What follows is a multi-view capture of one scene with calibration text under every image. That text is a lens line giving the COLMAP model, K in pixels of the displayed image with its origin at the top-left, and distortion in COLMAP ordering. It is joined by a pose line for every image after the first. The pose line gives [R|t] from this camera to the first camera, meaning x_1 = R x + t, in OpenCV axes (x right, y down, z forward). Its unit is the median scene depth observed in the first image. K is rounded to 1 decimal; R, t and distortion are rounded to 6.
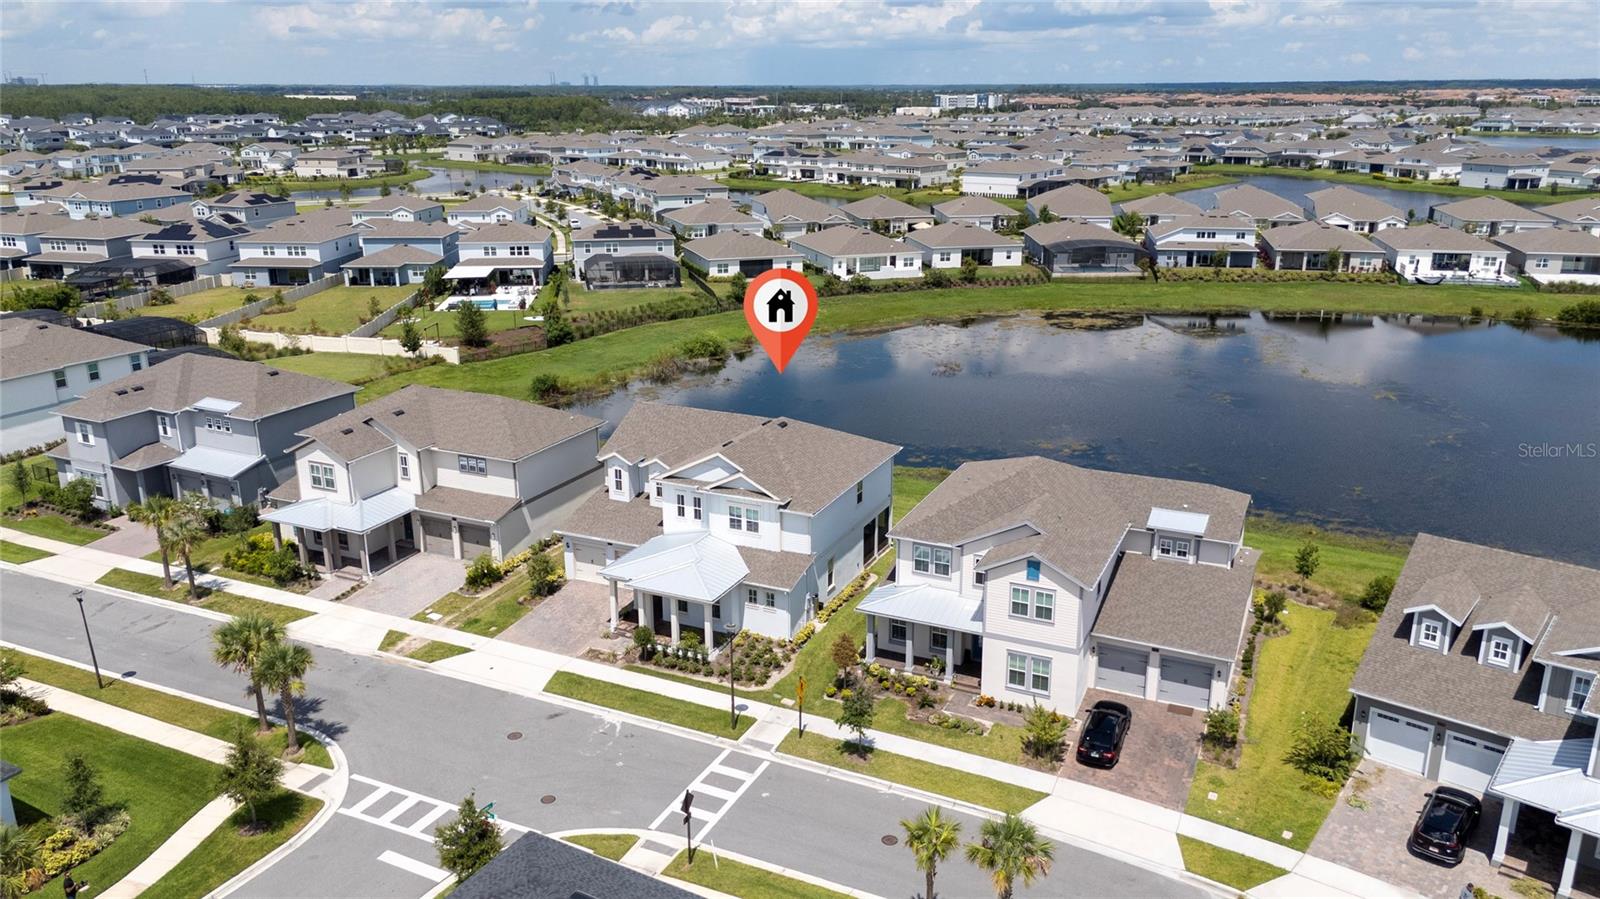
lens RADIAL K [[1177.5, 0, 800.0], [0, 1177.5, 449.5], [0, 0, 1]] dist [0.074366, -0.081799]
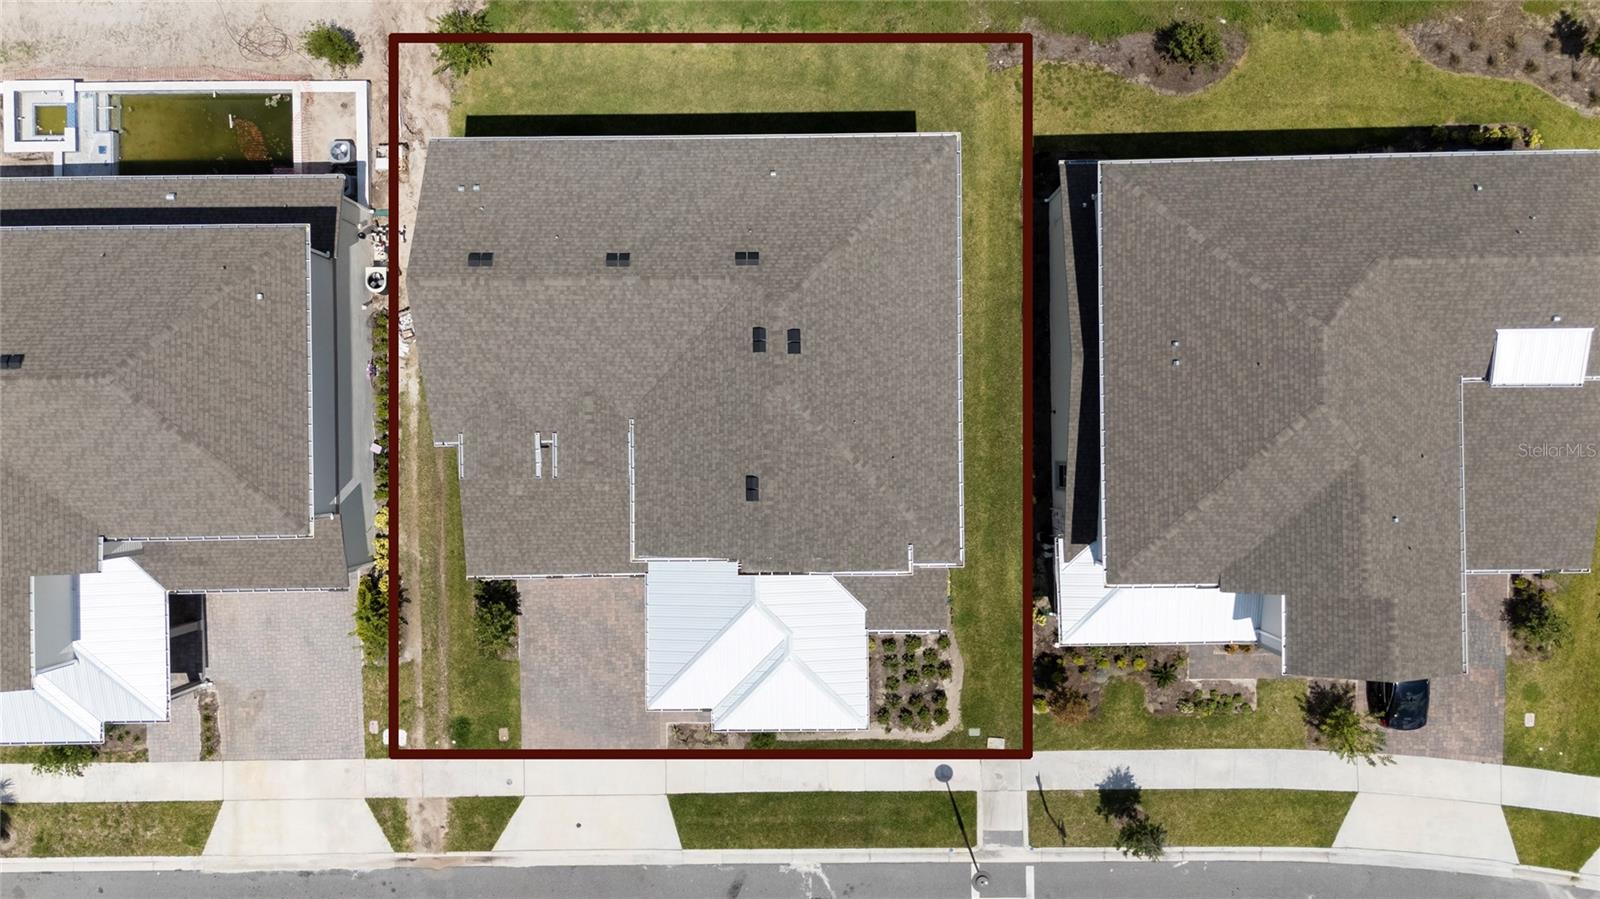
lens RADIAL K [[1177.5, 0, 800.0], [0, 1177.5, 449.5], [0, 0, 1]] dist [0.074366, -0.081799]
pose [[0.899253, -0.437396, -0.005382, -0.030058], [0.136715, 0.269347, 0.953290, -0.475985], [-0.415515, -0.857985, 0.302009, 0.800501]]
